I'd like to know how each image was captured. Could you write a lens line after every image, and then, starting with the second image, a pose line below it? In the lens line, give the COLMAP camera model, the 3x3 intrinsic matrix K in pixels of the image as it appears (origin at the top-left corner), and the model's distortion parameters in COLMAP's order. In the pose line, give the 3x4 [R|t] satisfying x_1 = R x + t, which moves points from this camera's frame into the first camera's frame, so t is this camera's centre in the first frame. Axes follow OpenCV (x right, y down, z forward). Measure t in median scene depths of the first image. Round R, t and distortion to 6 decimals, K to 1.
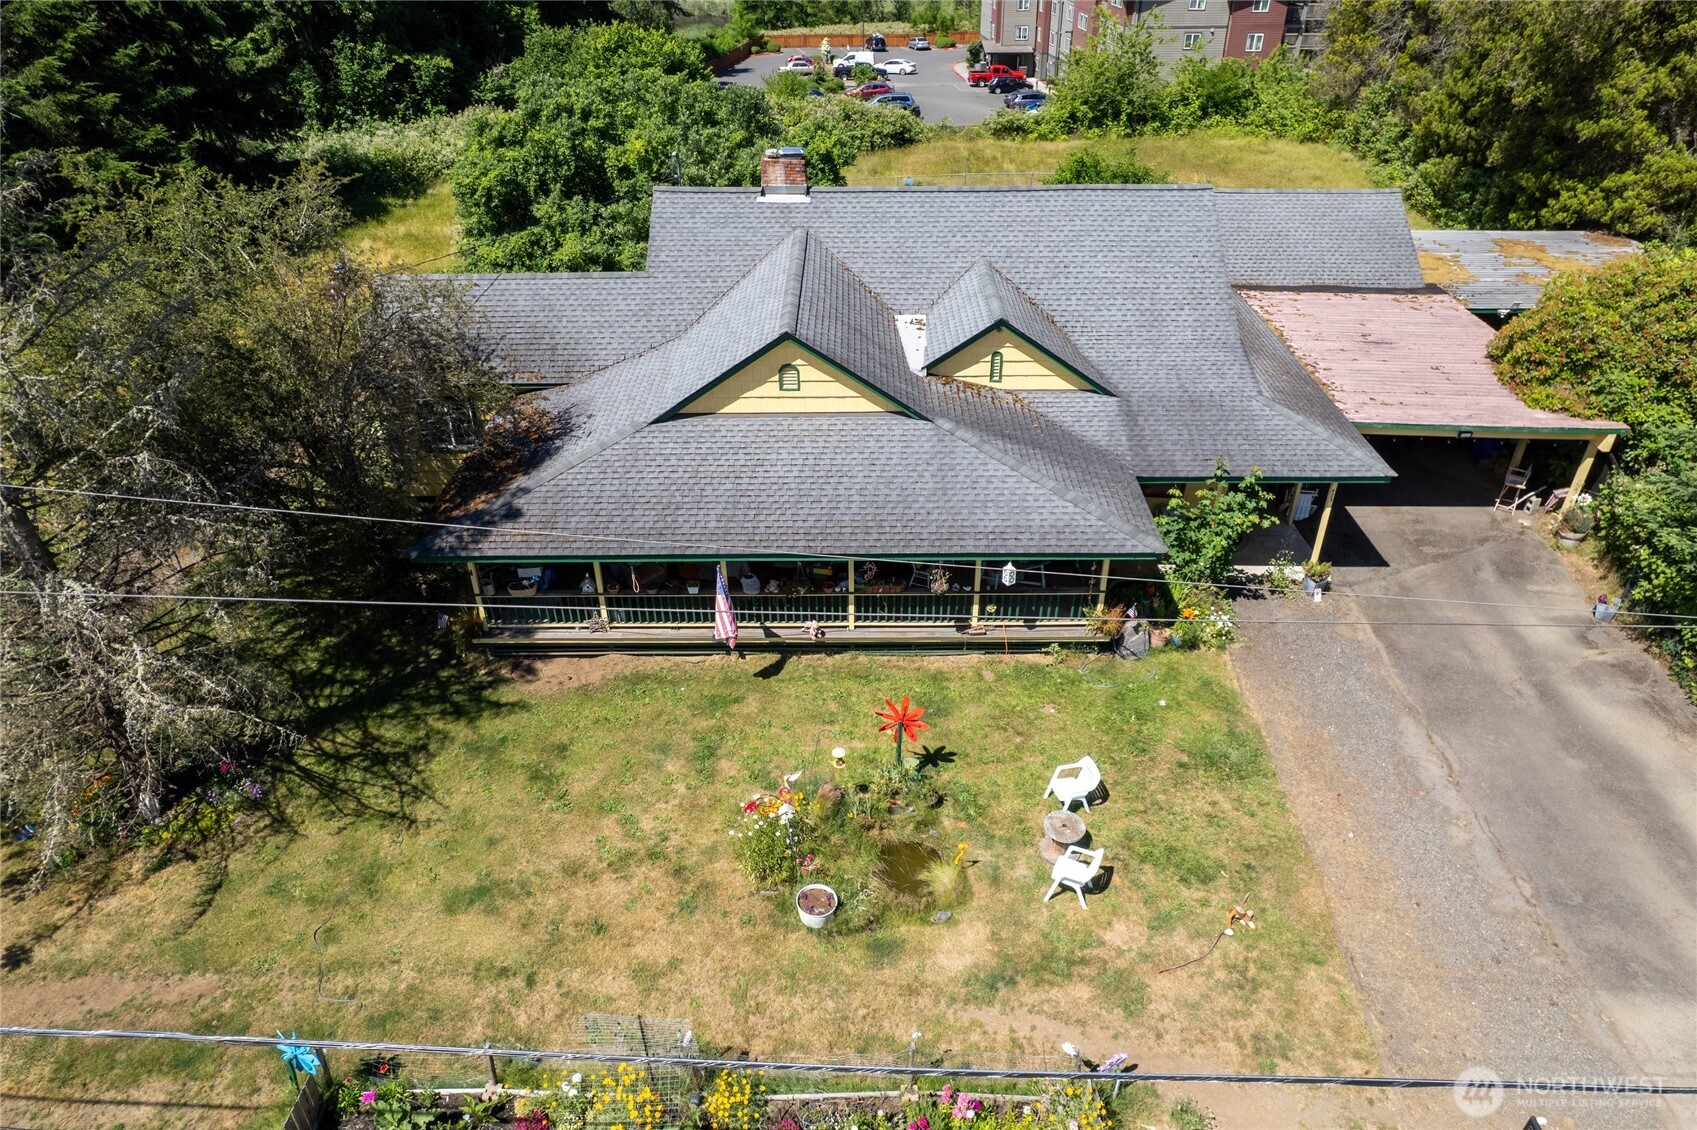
lens RADIAL K [[1086.2, 0, 855.9], [0, 1086.2, 568.6], [0, 0, 1]] dist [-0.070202, 0.059415]
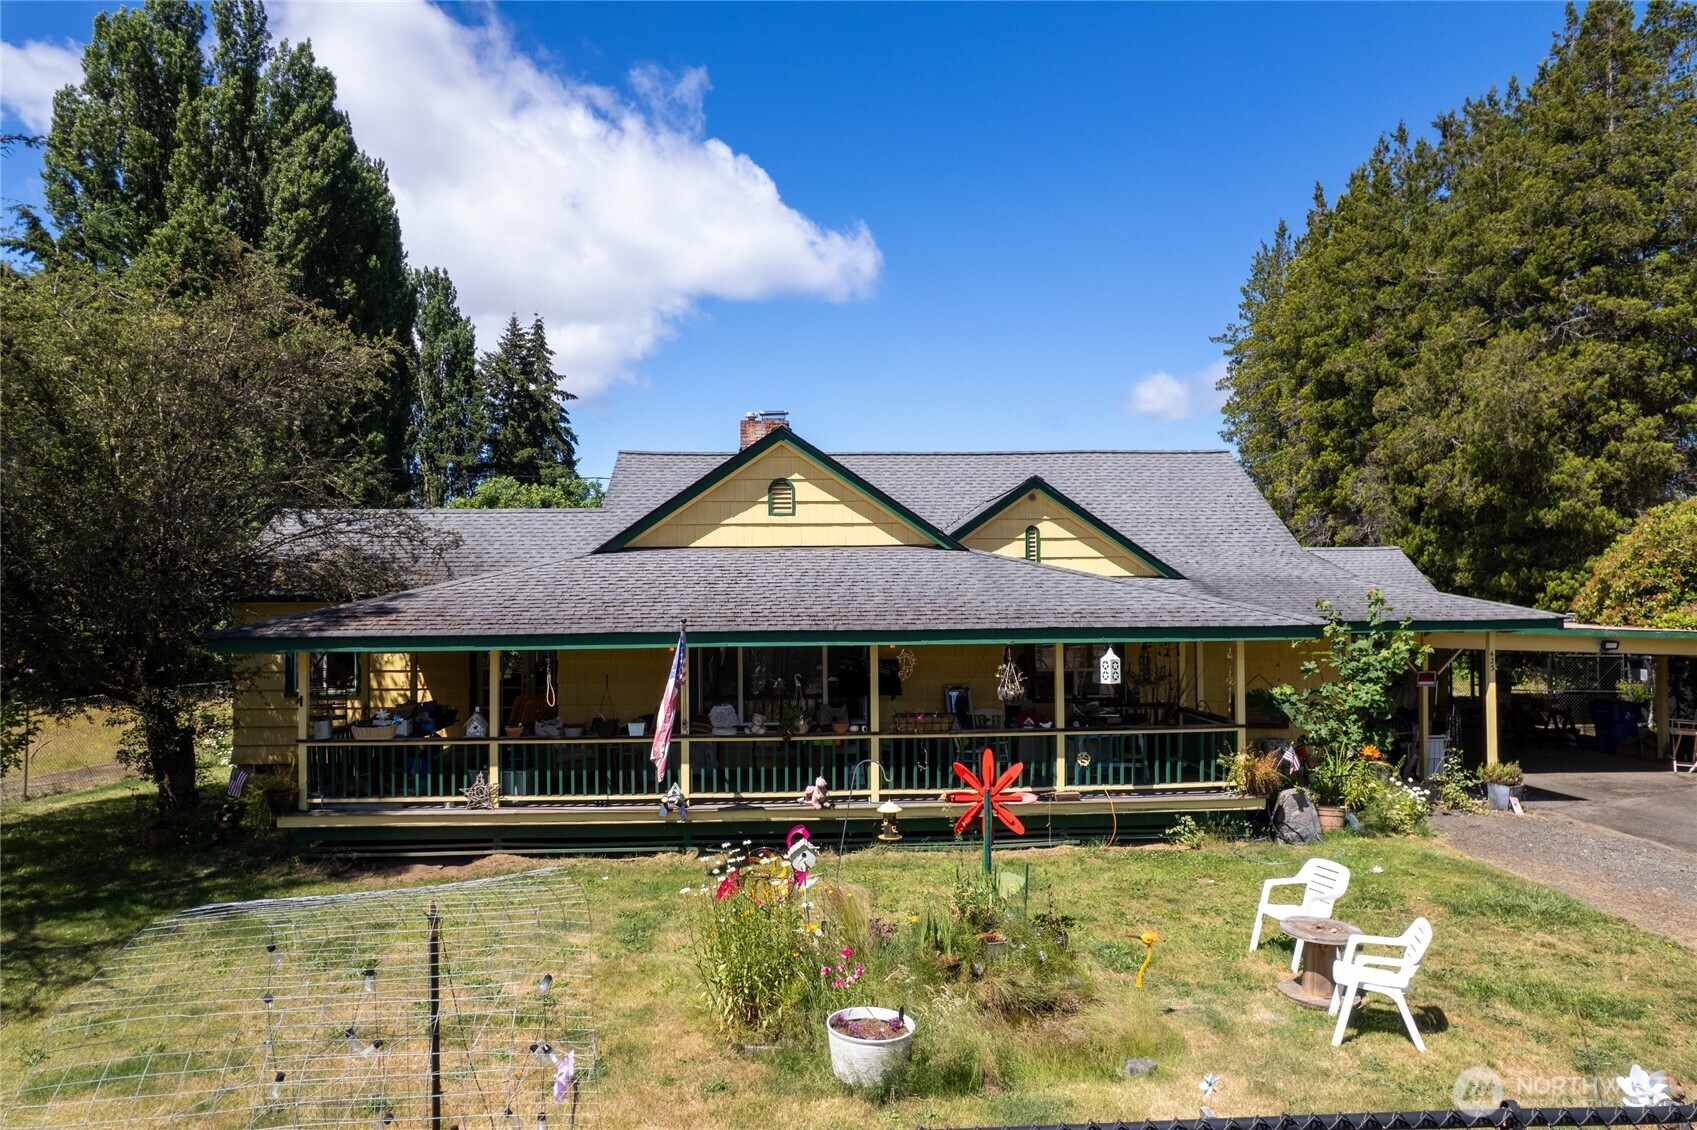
lens RADIAL K [[1086.2, 0, 858.3], [0, 1086.2, 560.1], [0, 0, 1]] dist [-0.070202, 0.059415]
pose [[0.998299, 0.001484, 0.058277, -0.052775], [0.032387, 0.817090, -0.575599, 0.314465], [-0.048472, 0.576508, 0.815653, 0.389594]]
